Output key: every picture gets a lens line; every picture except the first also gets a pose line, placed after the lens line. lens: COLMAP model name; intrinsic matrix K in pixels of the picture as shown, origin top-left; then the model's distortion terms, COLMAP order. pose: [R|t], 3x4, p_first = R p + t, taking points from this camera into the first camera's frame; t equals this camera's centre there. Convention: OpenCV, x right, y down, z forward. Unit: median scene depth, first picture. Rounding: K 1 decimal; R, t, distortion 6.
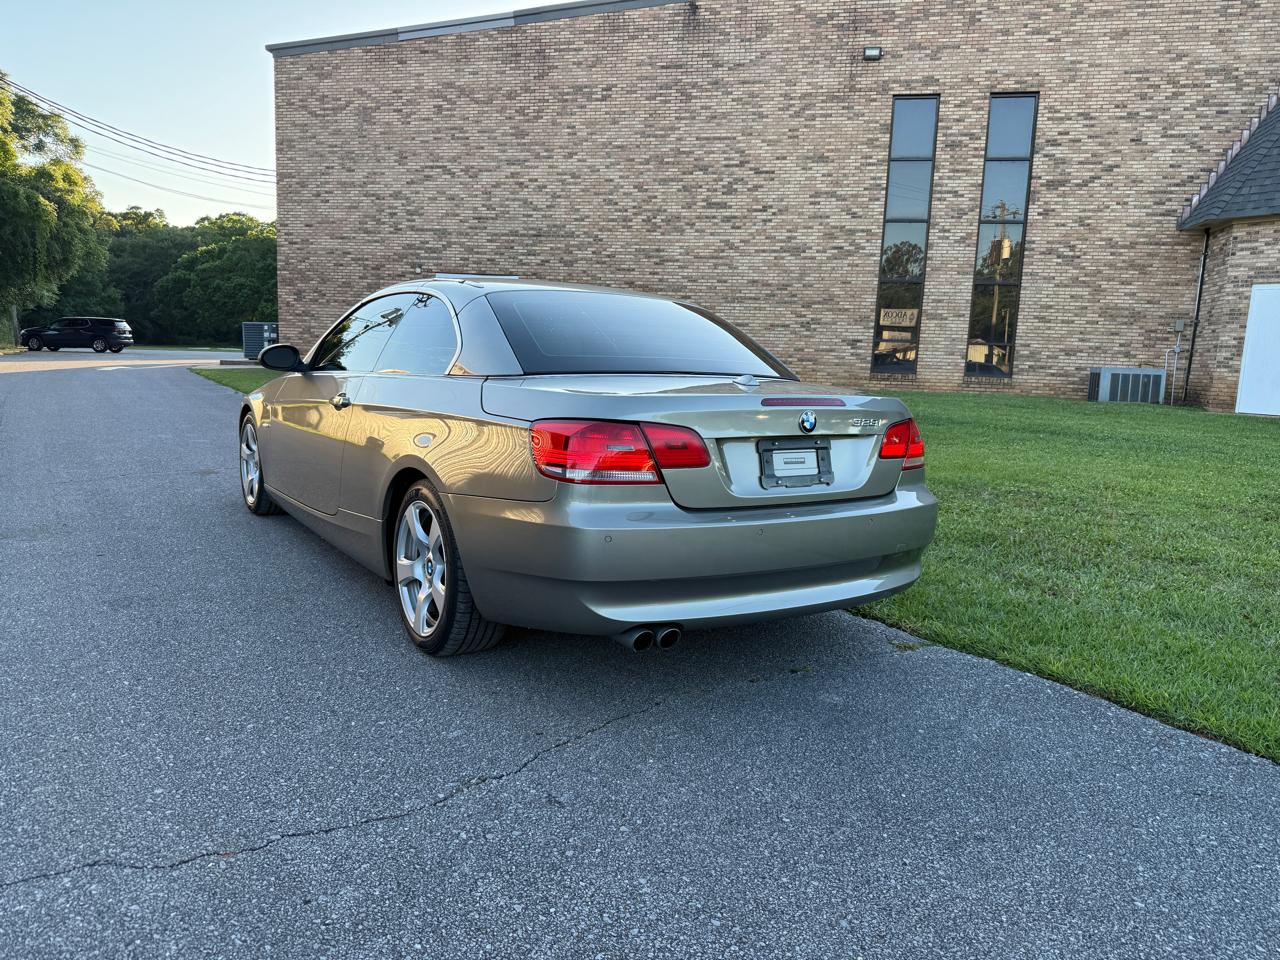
lens RADIAL K [[922.2, 0, 641.3], [0, 922.2, 503.0], [0, 0, 1]] dist [-0.009001, 0.004558]
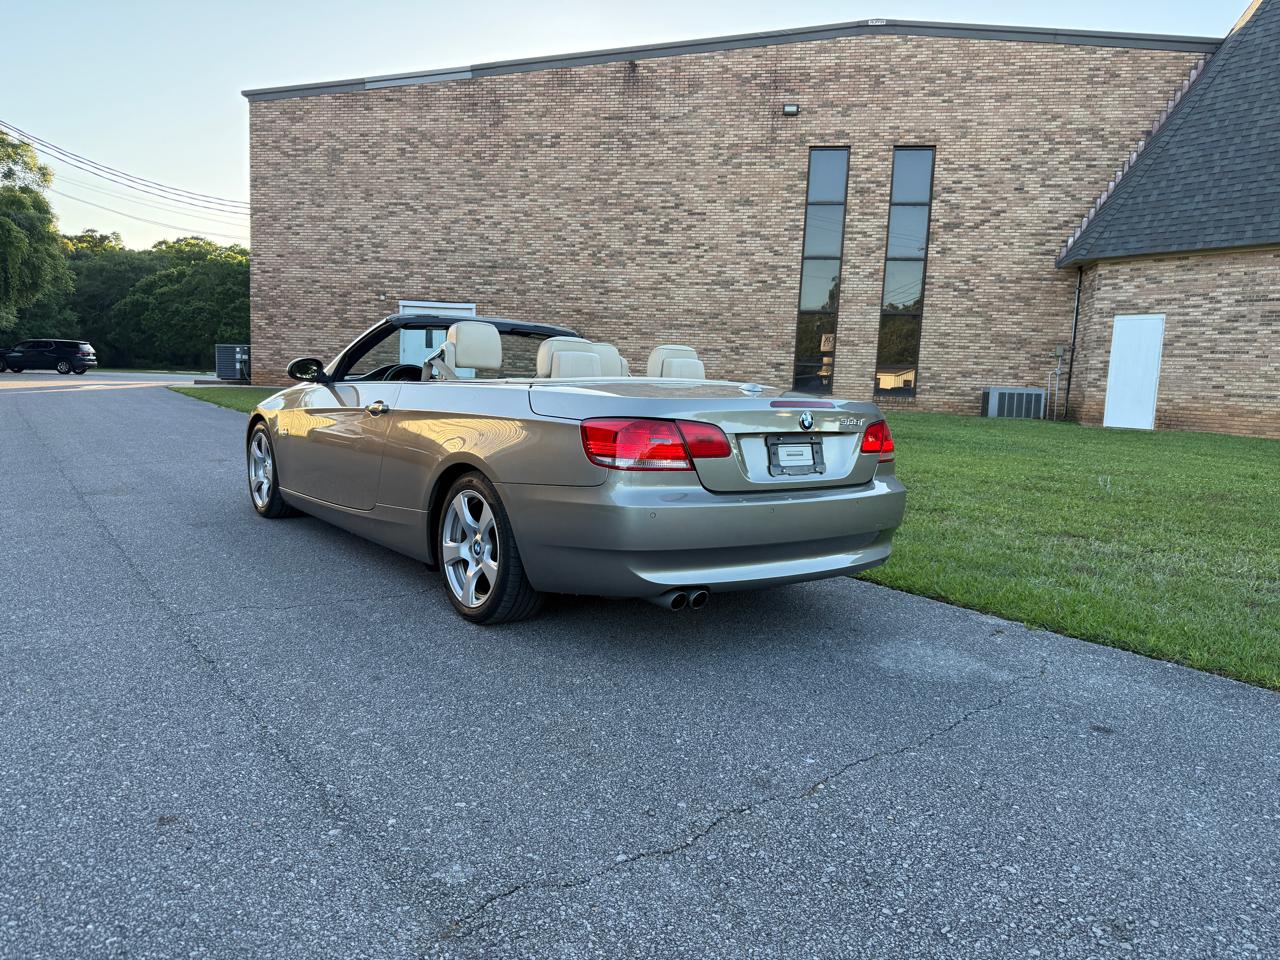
lens RADIAL K [[918.3, 0, 642.8], [0, 918.3, 505.7], [0, 0, 1]] dist [0.008849, -0.015698]
pose [[0.999054, -0.003115, 0.043380, 0.019354], [0.004148, 0.999710, -0.023738, 0.023125], [-0.043293, 0.023896, 0.998777, -0.107544]]
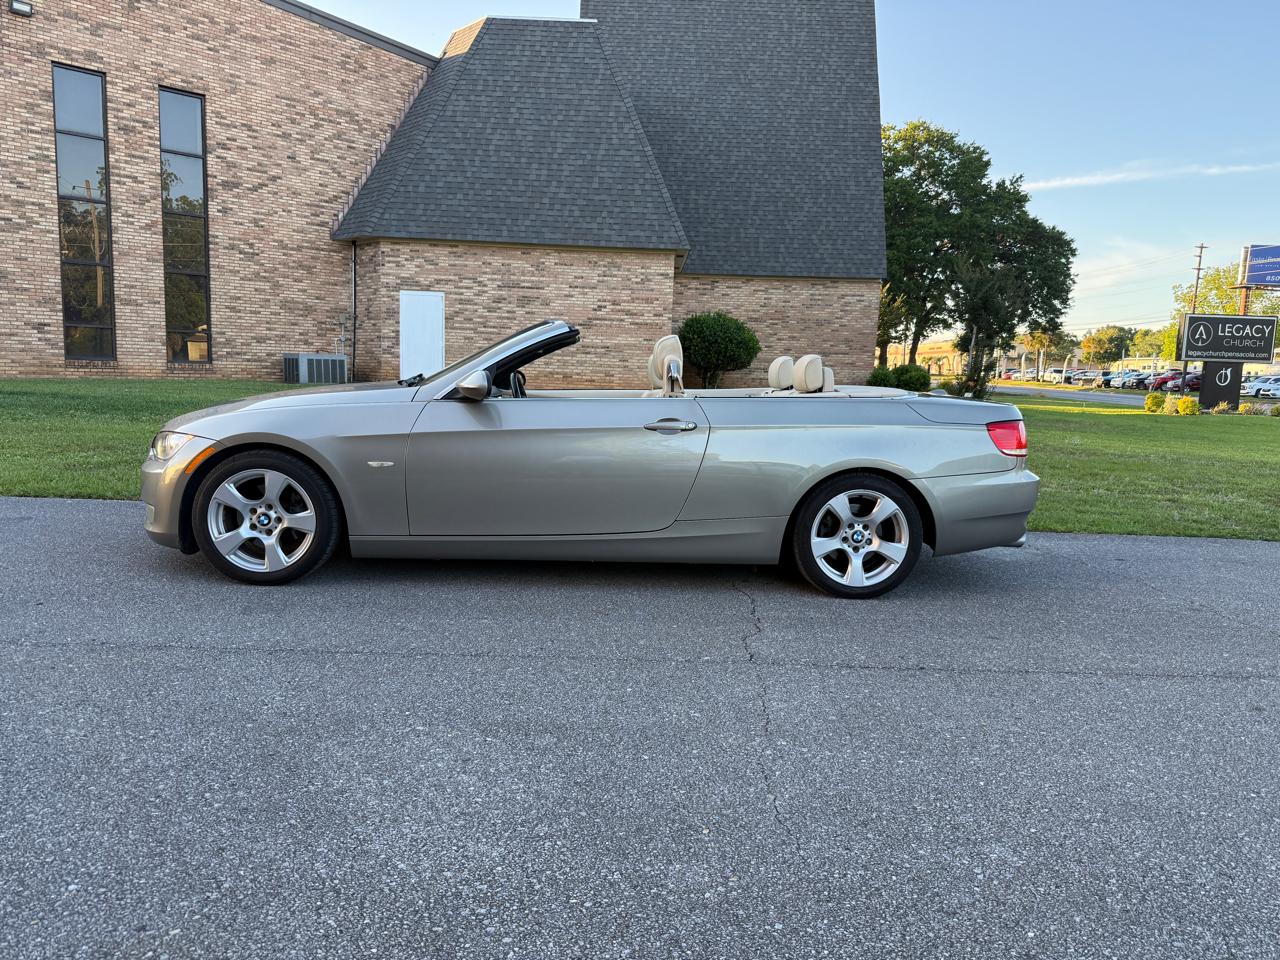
lens RADIAL K [[919.5, 0, 641.6], [0, 919.5, 505.3], [0, 0, 1]] dist [-0.003755, 0.000603]
pose [[0.543307, -0.137468, 0.828203, -0.236166], [0.114769, 0.989403, 0.088935, -0.011144], [-0.831652, 0.046733, 0.553327, 0.007769]]
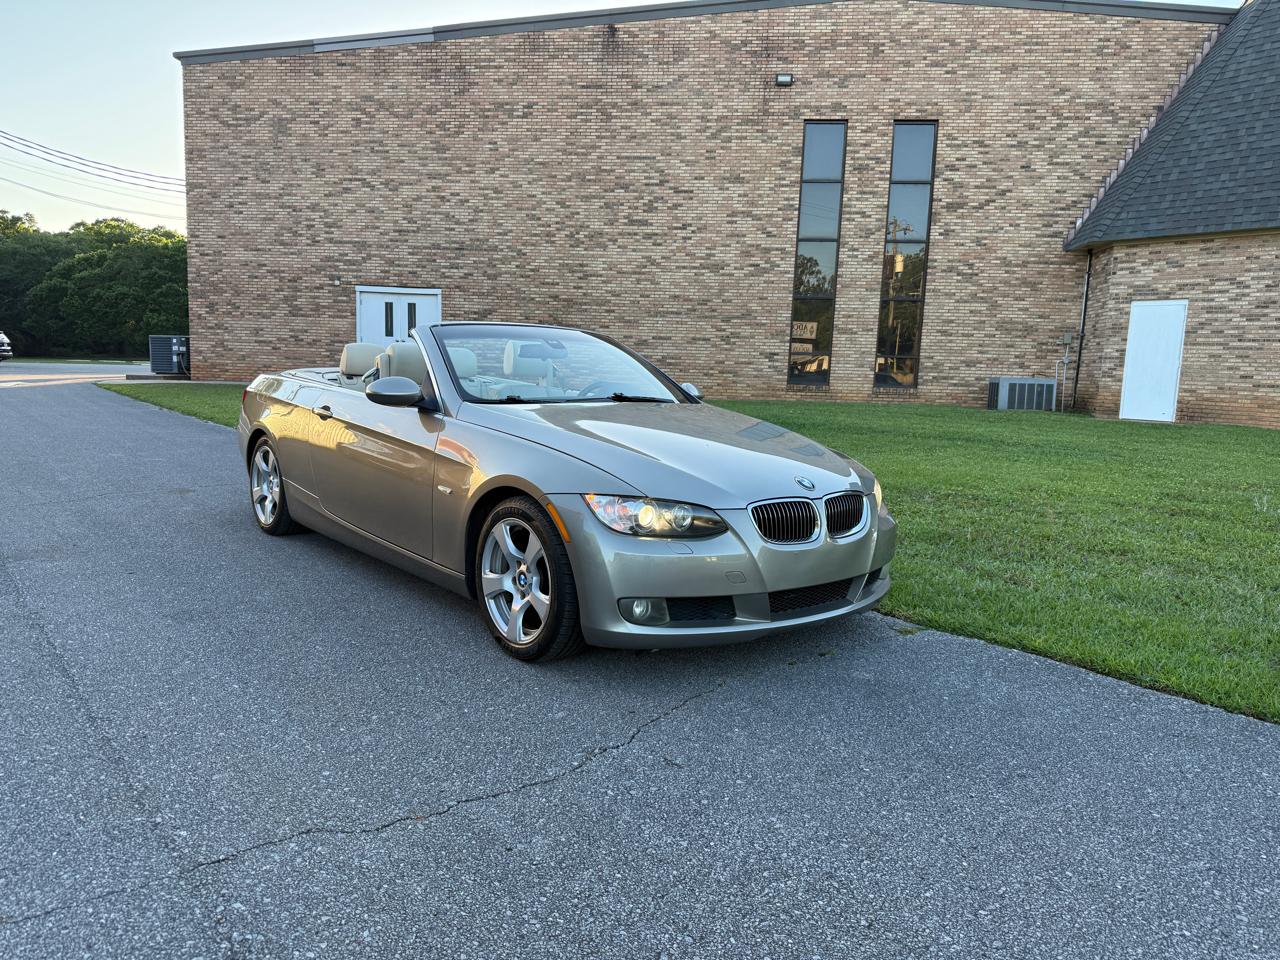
lens RADIAL K [[919.5, 0, 641.6], [0, 919.5, 505.3], [0, 0, 1]] dist [-0.003755, 0.000603]
pose [[0.994215, -0.020048, 0.105525, -0.030644], [0.020848, 0.999762, -0.006479, -0.000046], [-0.105370, 0.008642, 0.994396, -0.020356]]
